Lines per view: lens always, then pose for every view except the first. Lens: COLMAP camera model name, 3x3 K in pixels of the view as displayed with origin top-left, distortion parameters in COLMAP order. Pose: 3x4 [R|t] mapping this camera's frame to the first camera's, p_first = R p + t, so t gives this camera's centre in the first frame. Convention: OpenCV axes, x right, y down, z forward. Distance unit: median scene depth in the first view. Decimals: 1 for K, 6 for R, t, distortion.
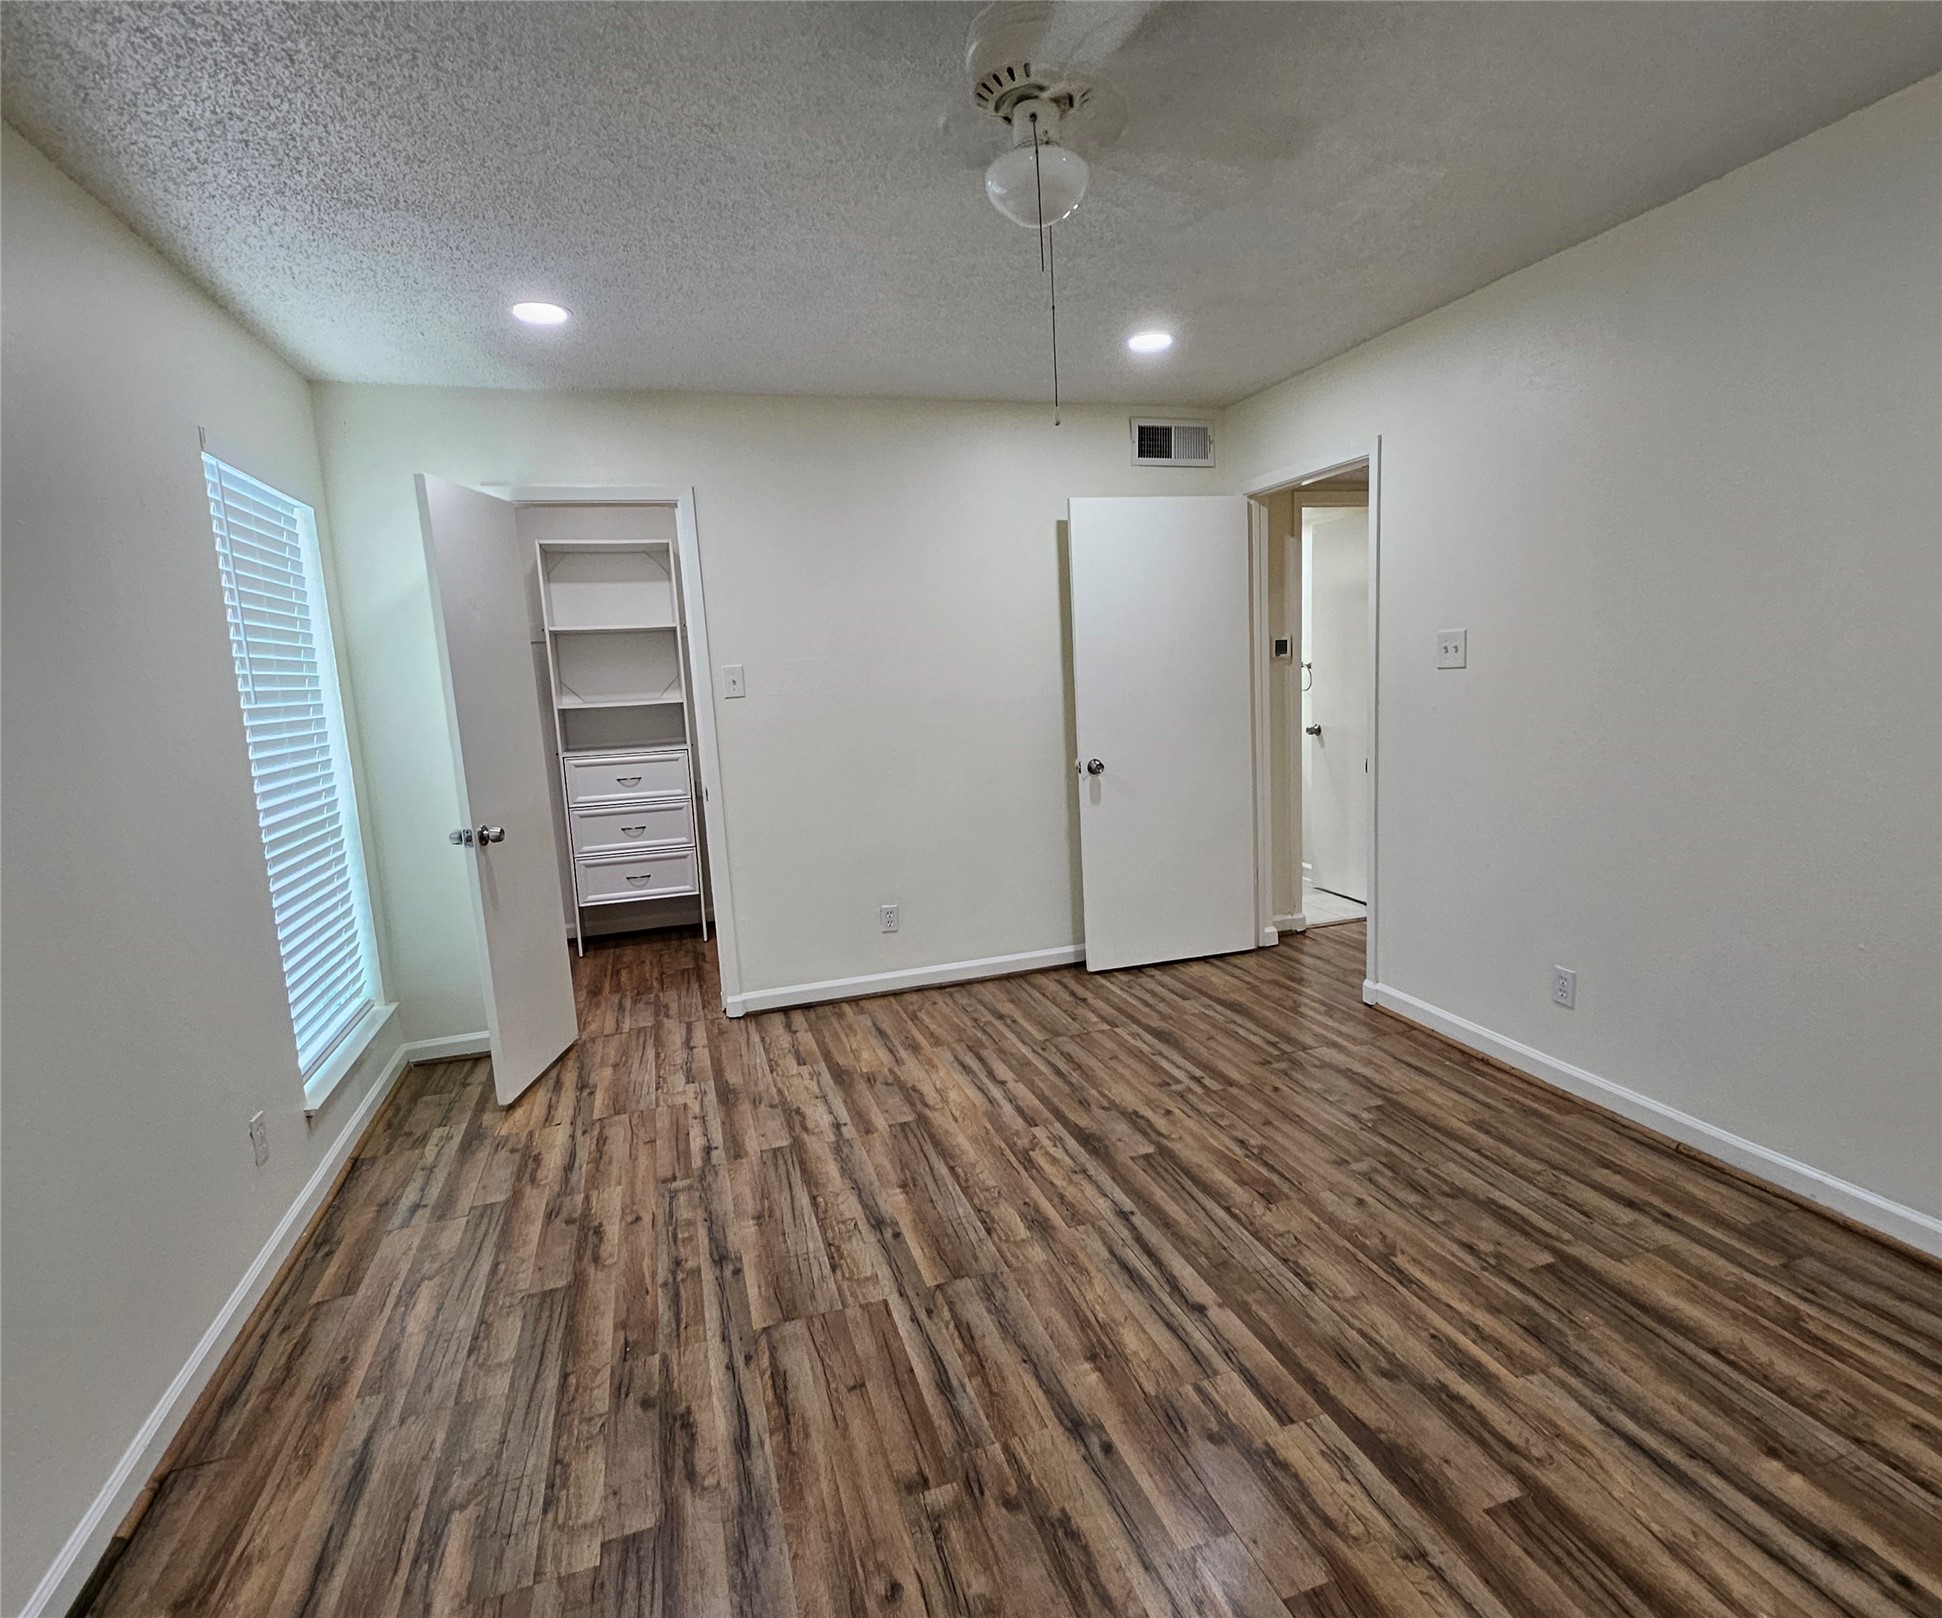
lens RADIAL K [[982.6, 0, 971.0], [0, 982.6, 809.0], [0, 0, 1]] dist [0.023568, -0.001064]
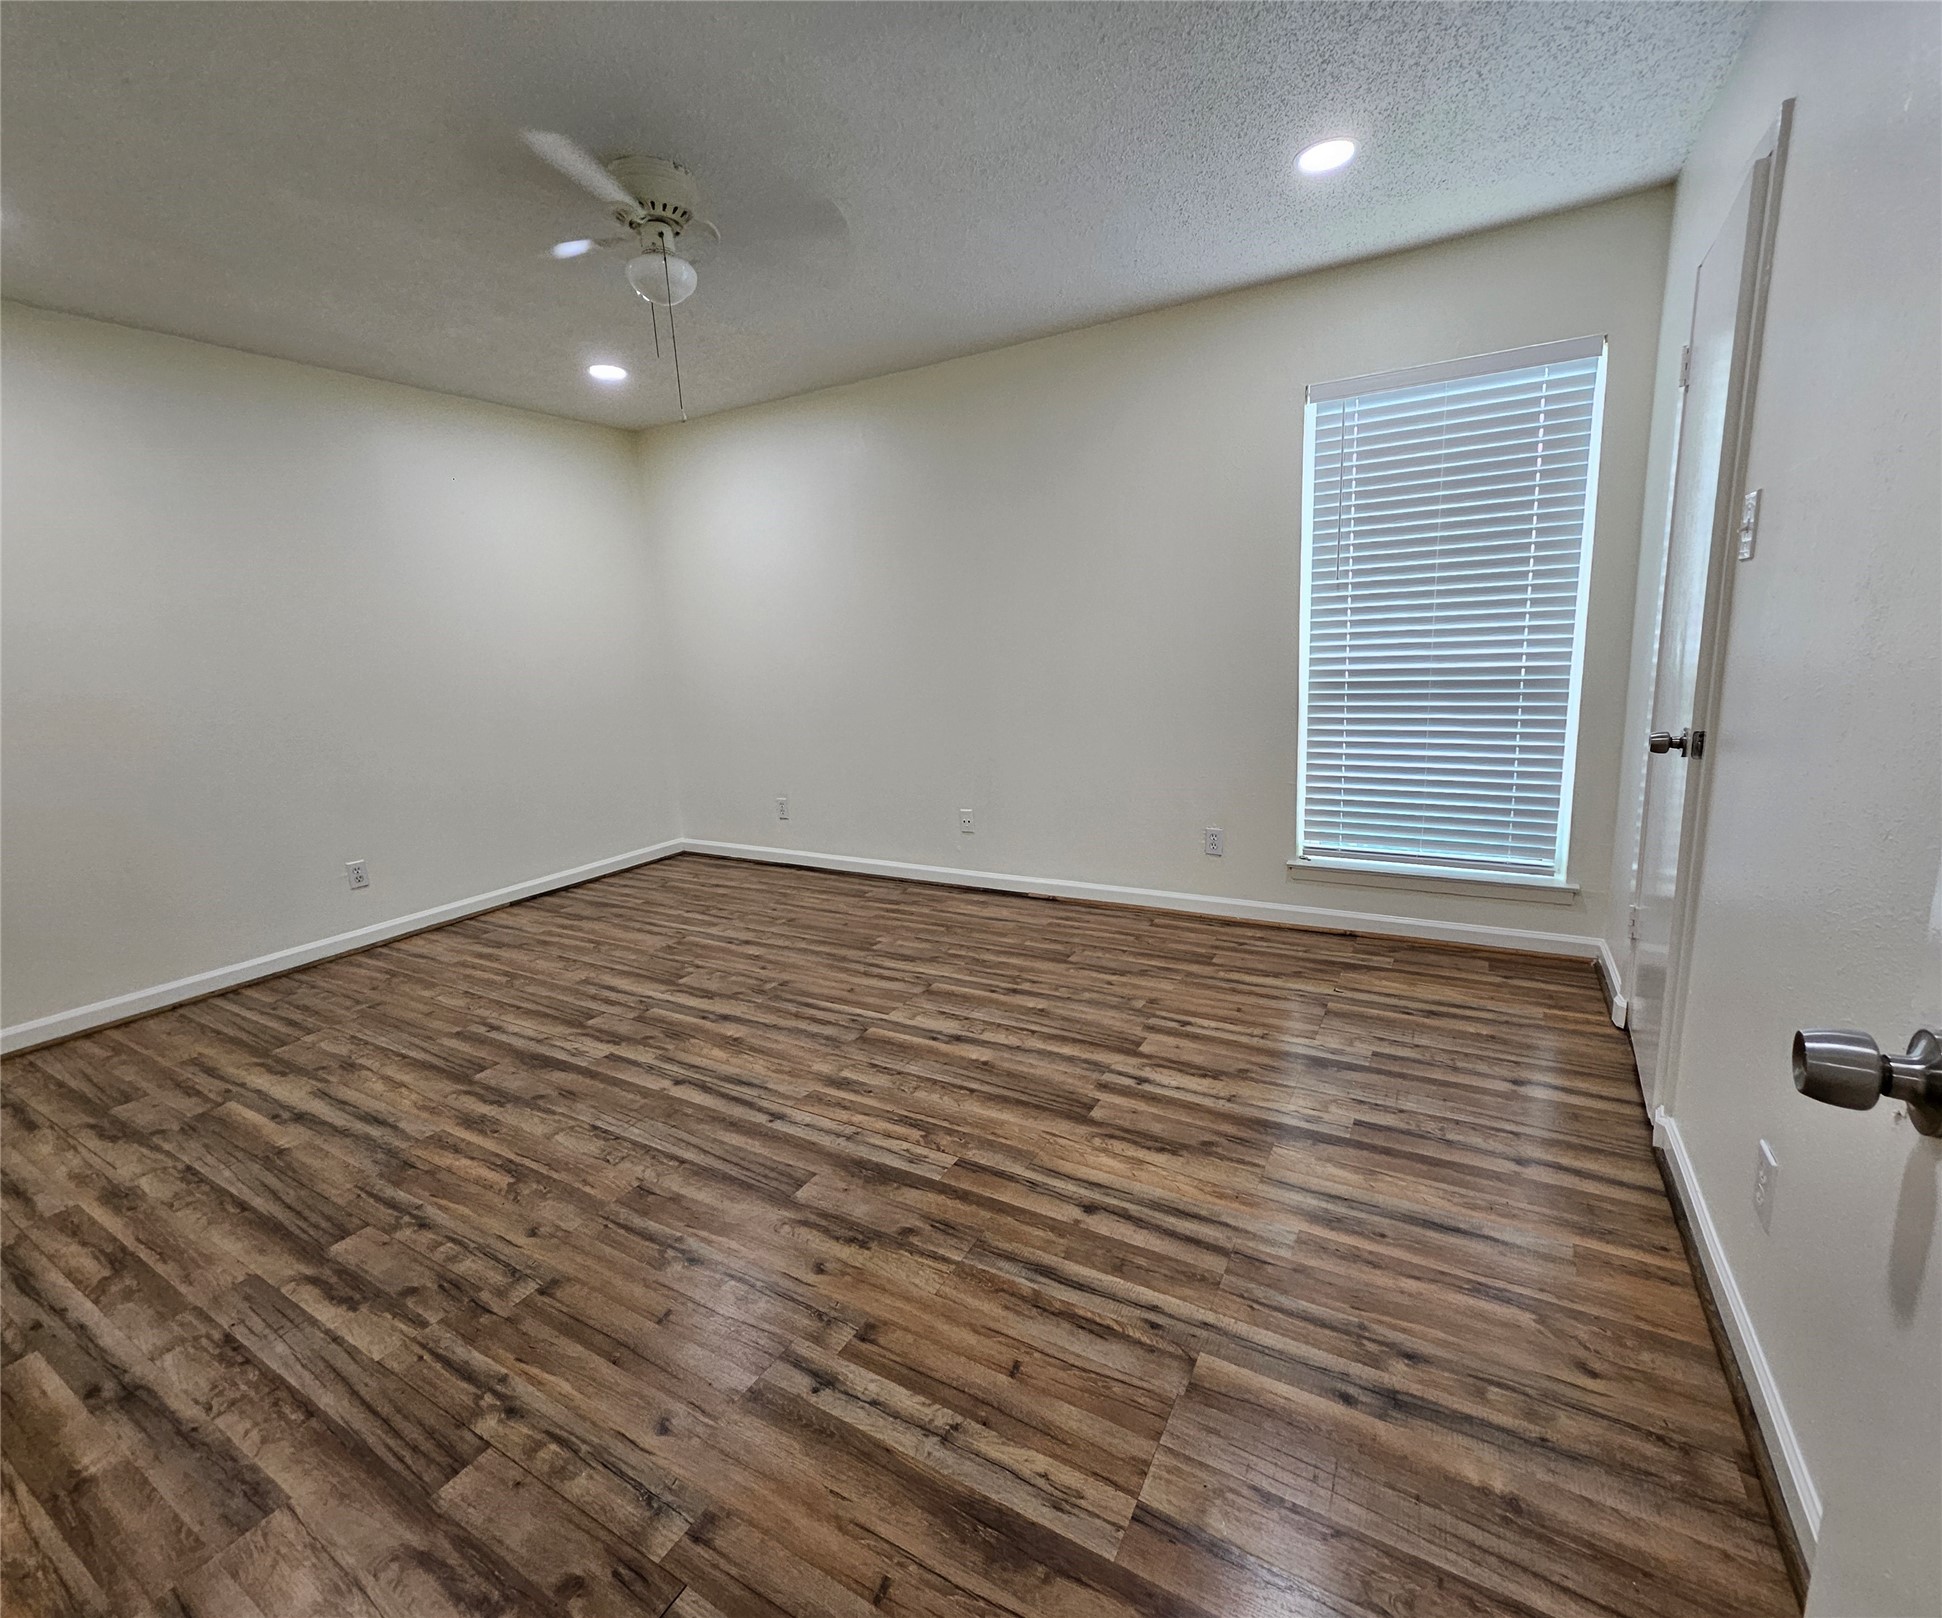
lens RADIAL K [[833.5, 0, 1000.4], [0, 833.5, 798.2], [0, 0, 1]] dist [0.001706, -0.000866]
pose [[-0.708129, 0.215606, -0.672359, 0.495807], [-0.020256, 0.945643, 0.324574, -0.200240], [0.705792, 0.243459, -0.665271, 1.624709]]
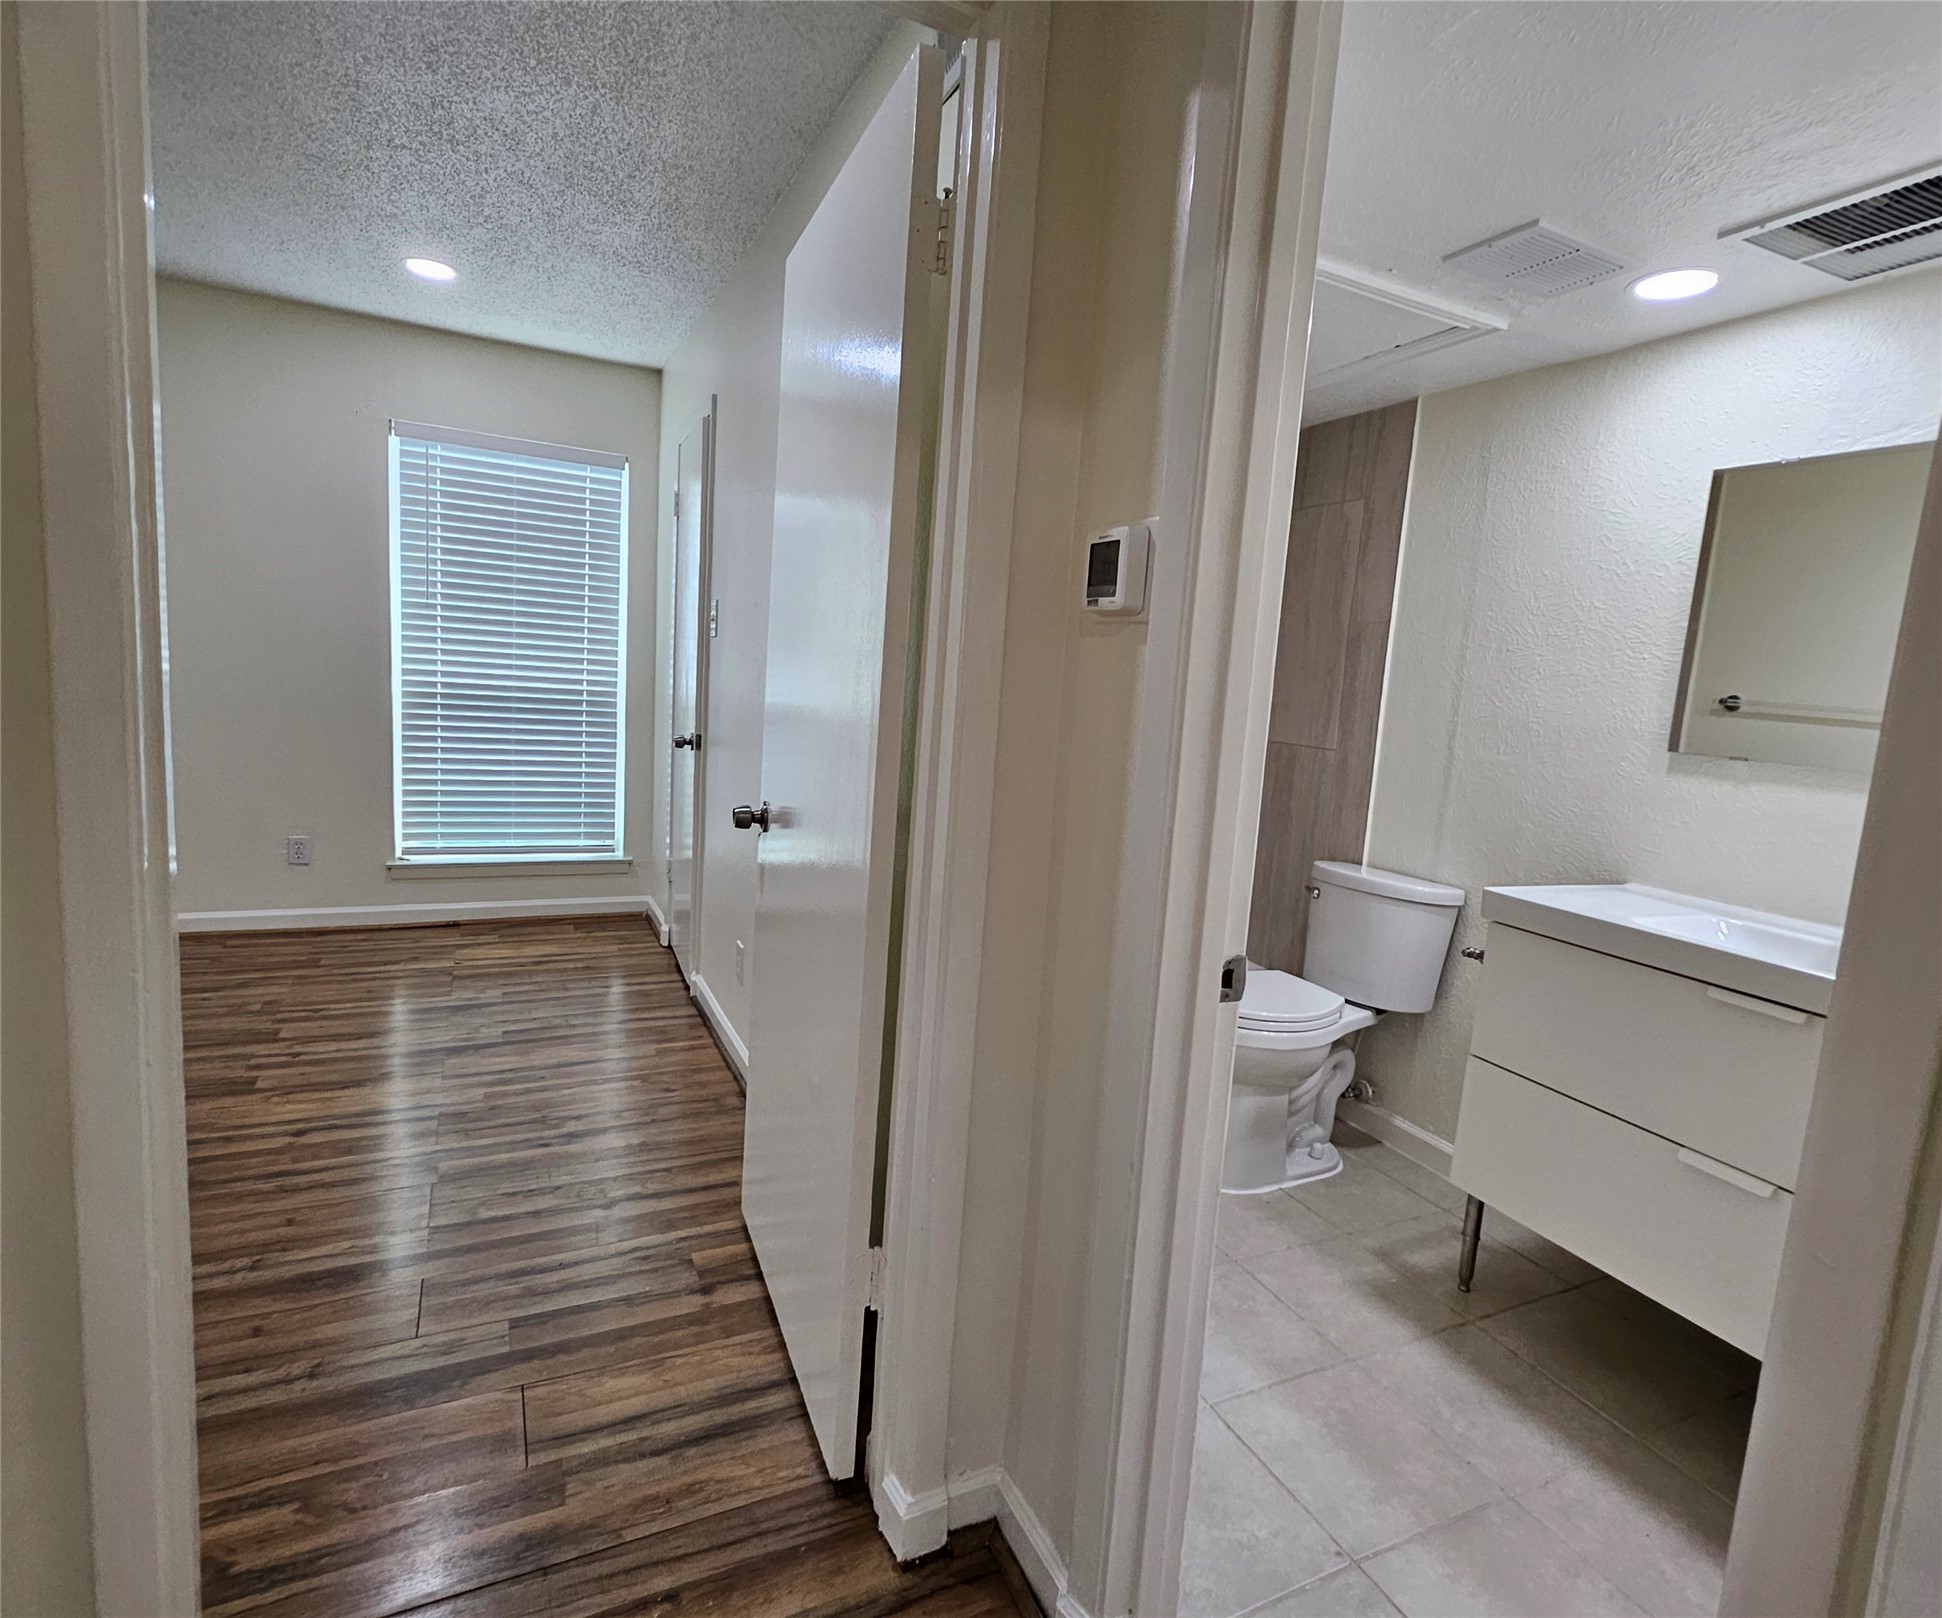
lens RADIAL K [[982.6, 0, 971.0], [0, 982.6, 809.0], [0, 0, 1]] dist [0.023568, -0.001064]
pose [[0.164029, 0.204585, -0.965007, 1.021372], [-0.221442, 0.960927, 0.166080, -0.252784], [0.961279, 0.186452, 0.202924, 1.666511]]
